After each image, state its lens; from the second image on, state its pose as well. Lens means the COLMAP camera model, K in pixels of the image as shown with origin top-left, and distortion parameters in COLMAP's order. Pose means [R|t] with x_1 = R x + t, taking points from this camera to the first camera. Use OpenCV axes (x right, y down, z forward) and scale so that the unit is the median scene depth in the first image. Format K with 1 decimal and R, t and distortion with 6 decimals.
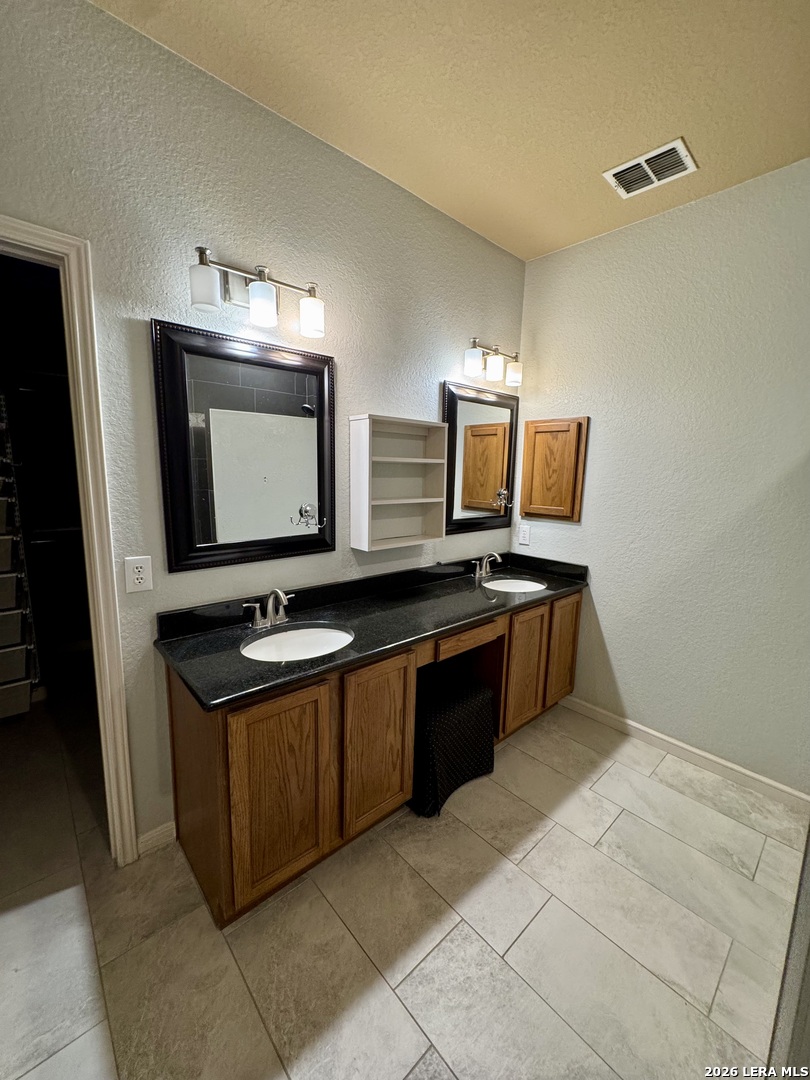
lens RADIAL K [[432.7, 0, 404.0], [0, 432.7, 539.8], [0, 0, 1]] dist [-0.001431, 0.000904]
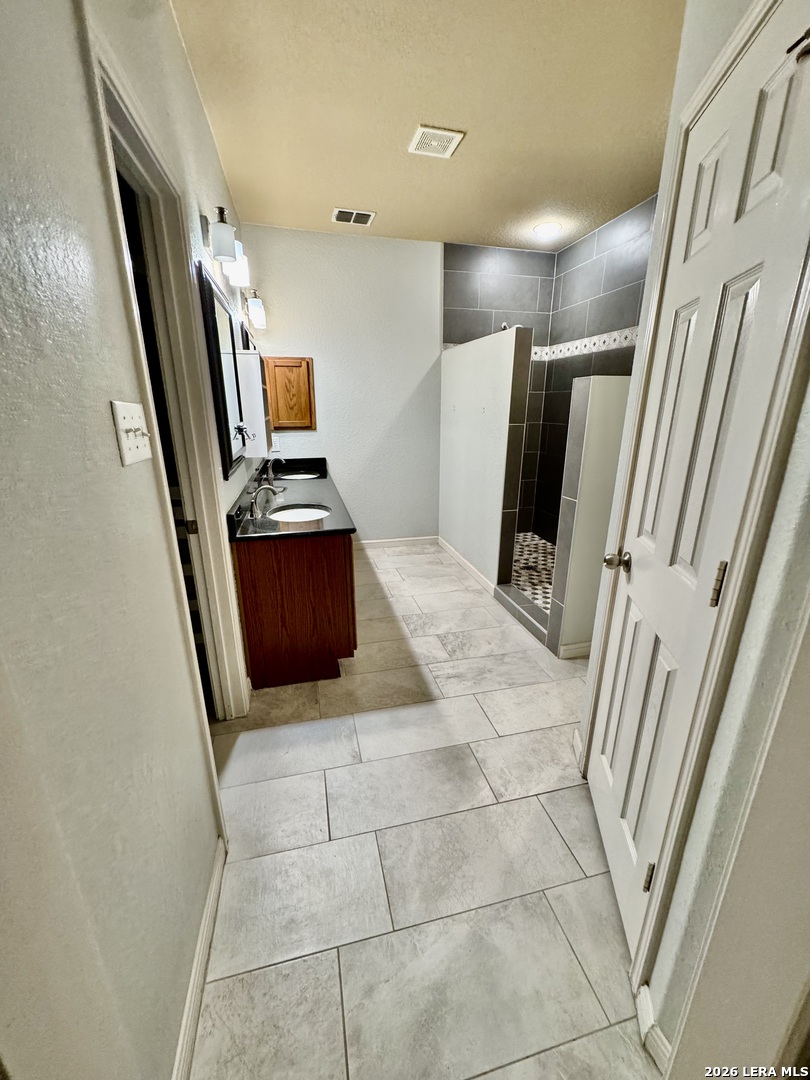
lens RADIAL K [[432.7, 0, 407.1], [0, 432.7, 538.6], [0, 0, 1]] dist [-0.001431, 0.000904]
pose [[0.473926, -0.282272, 0.834096, -1.032588], [0.148096, 0.959287, 0.240492, 0.010796], [-0.868022, 0.009551, 0.496434, -0.047141]]
